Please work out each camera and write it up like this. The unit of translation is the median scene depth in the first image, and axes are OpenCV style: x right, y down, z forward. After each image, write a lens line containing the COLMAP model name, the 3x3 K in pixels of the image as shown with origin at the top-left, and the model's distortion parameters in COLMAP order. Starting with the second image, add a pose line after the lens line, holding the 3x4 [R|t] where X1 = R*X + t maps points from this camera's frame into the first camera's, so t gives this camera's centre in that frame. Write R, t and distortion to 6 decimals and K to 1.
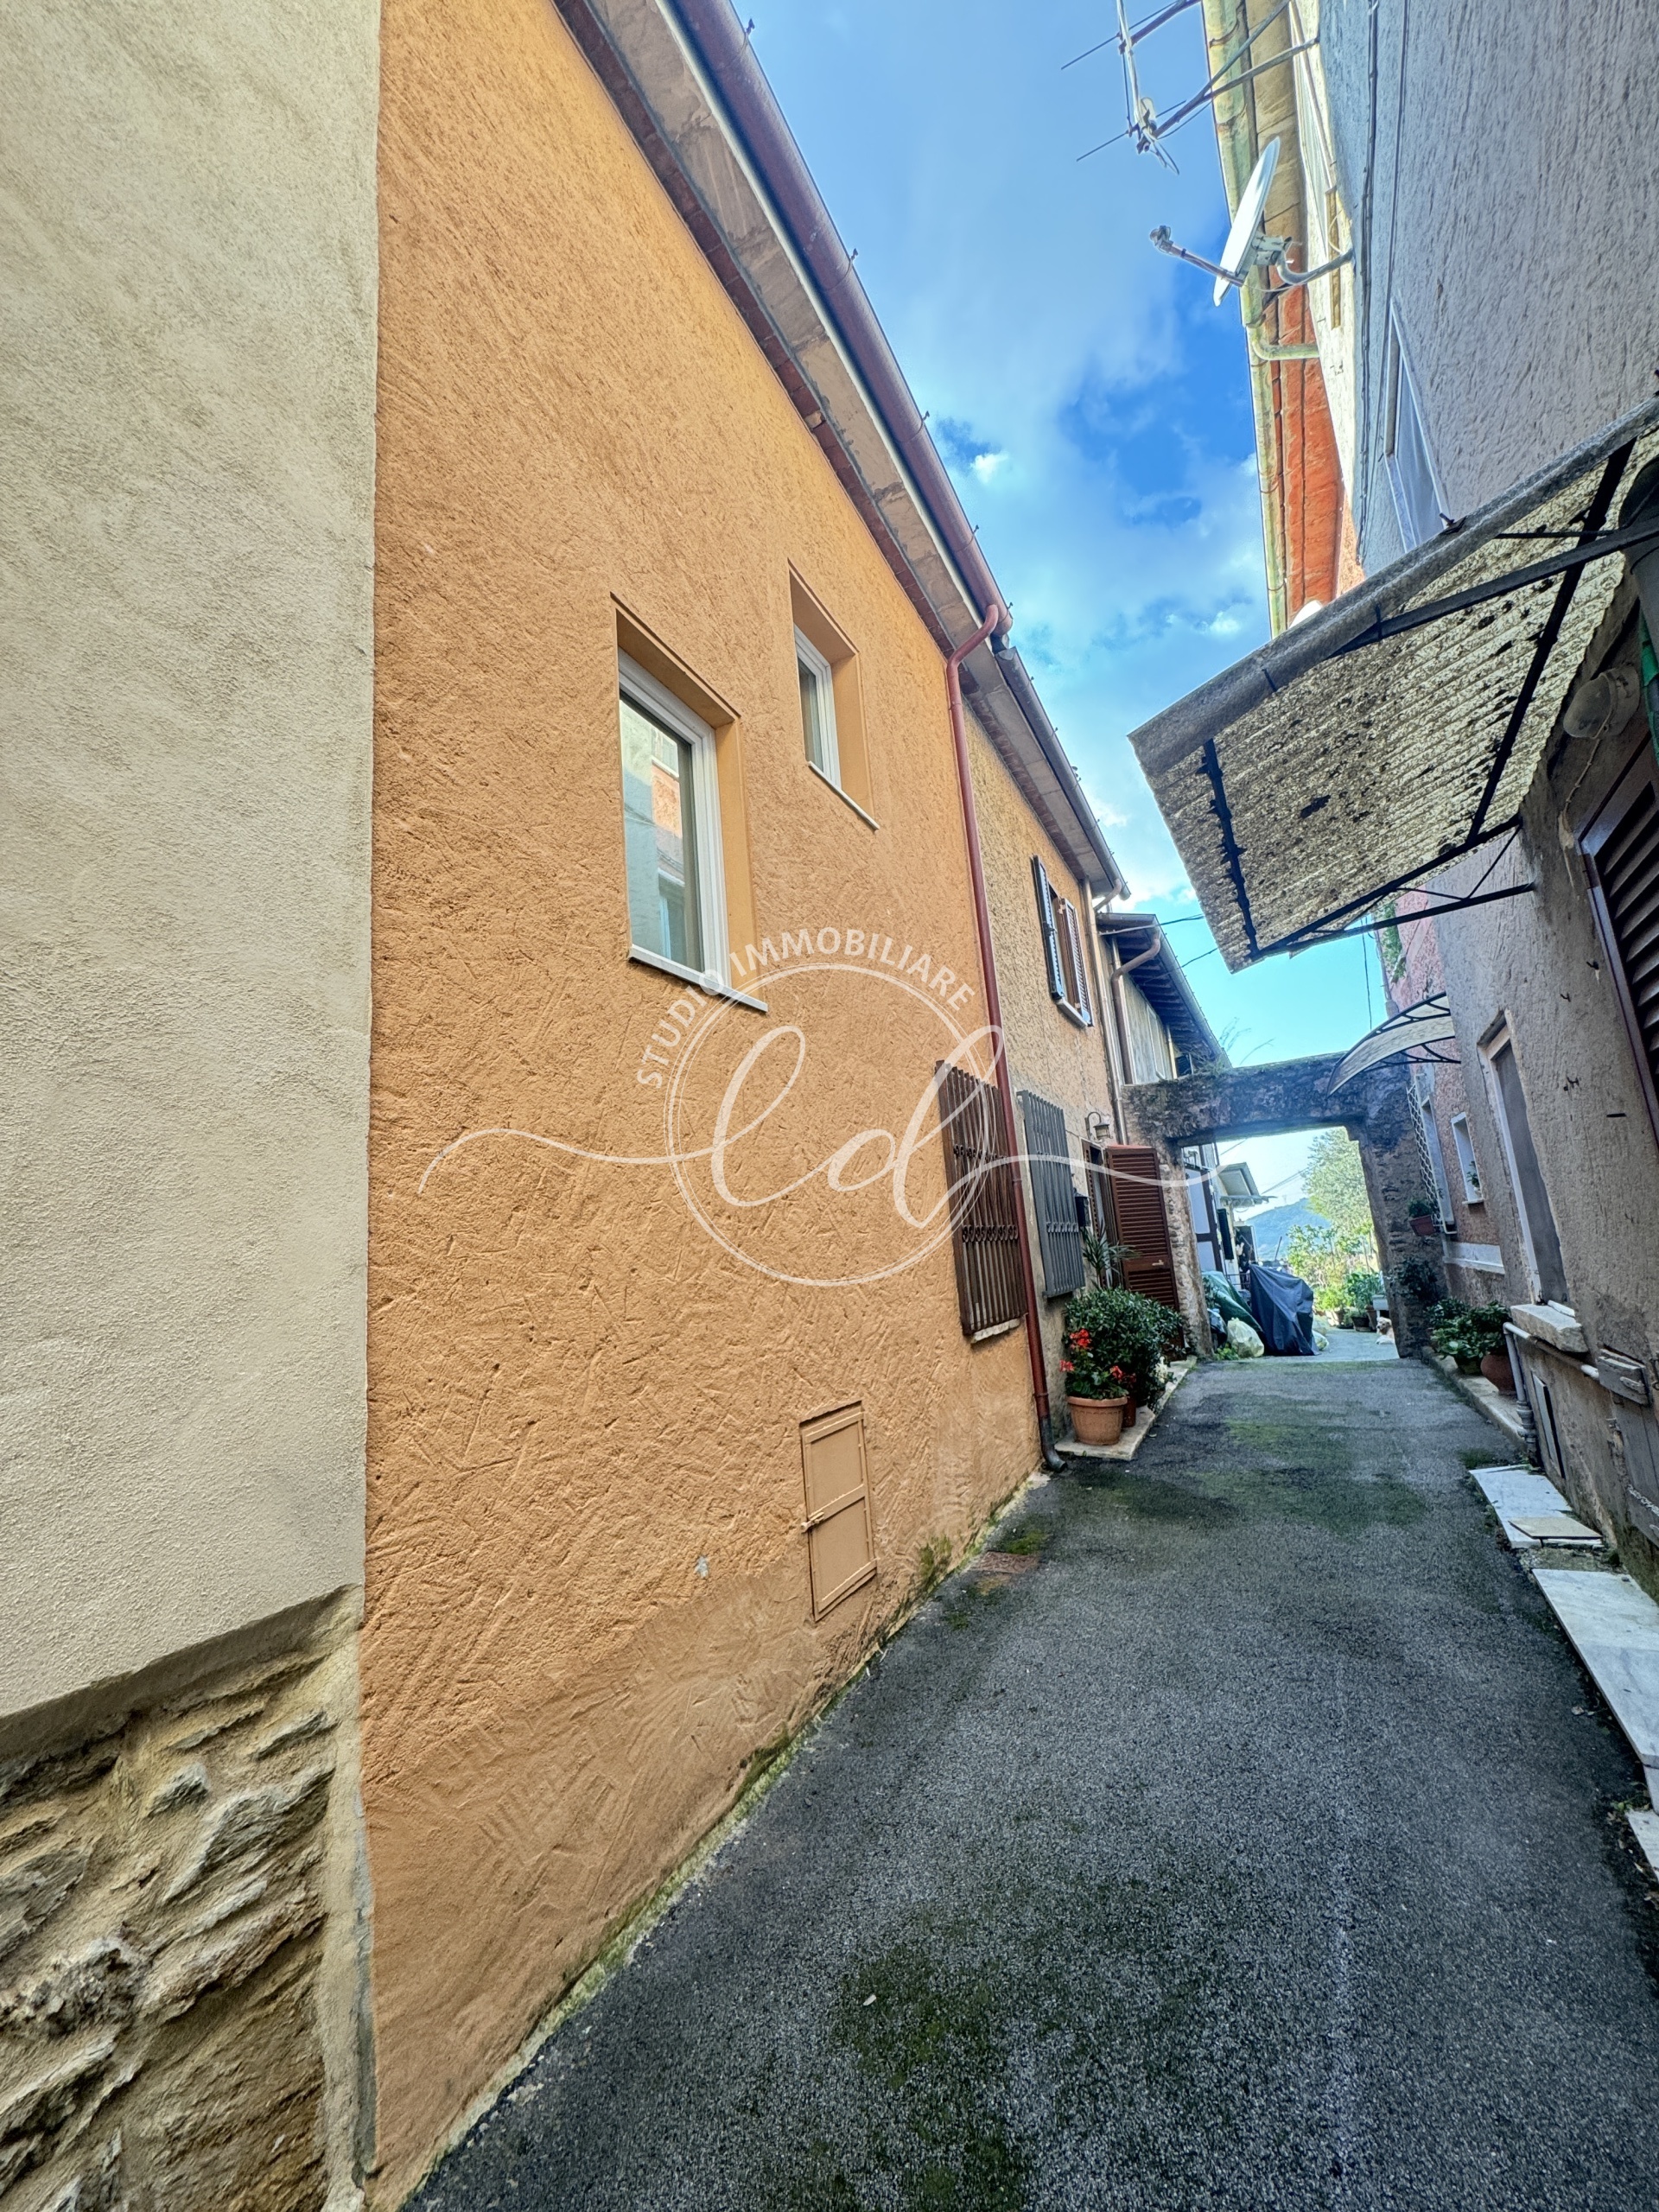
lens RADIAL K [[883.2, 0, 832.3], [0, 883.2, 1111.1], [0, 0, 1]] dist [-0.004056, 0.000432]
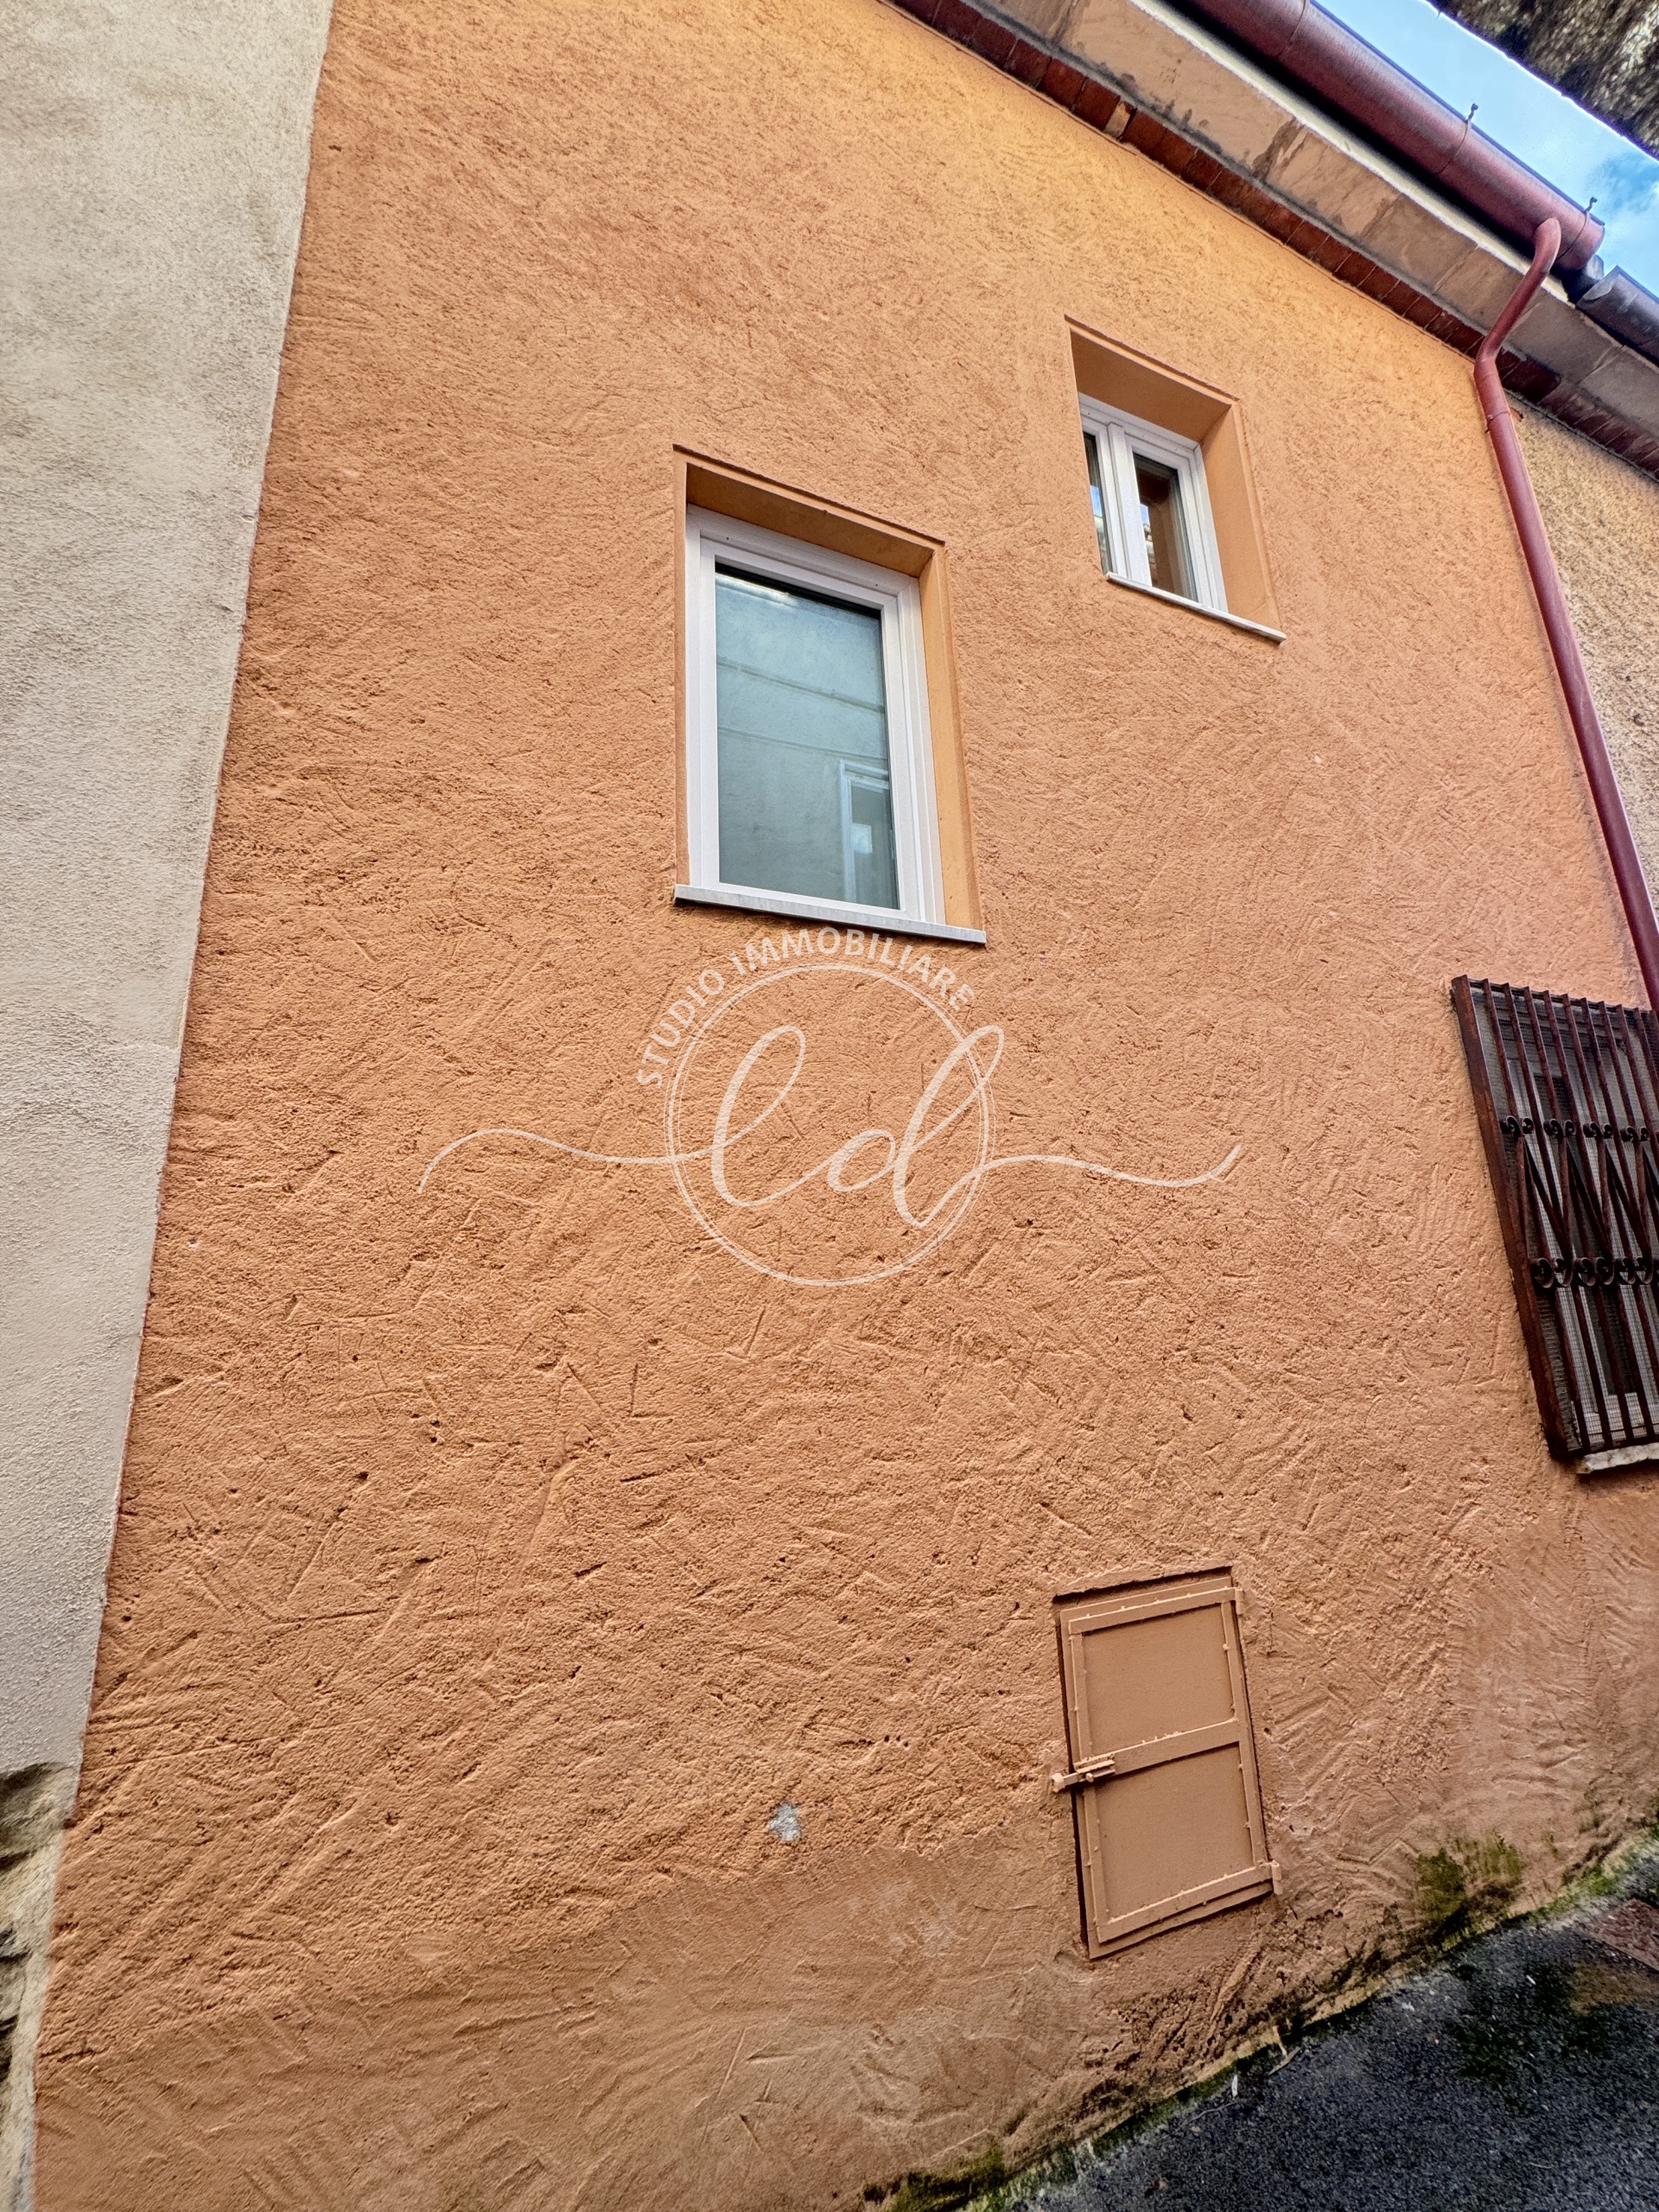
lens RADIAL K [[883.2, 0, 825.8], [0, 883.2, 1104.6], [0, 0, 1]] dist [-0.004056, 0.000432]
pose [[0.767273, -0.096897, -0.633958, 0.349590], [0.084774, 0.995170, -0.049504, 0.044905], [0.635693, -0.015760, 0.771781, 0.589699]]
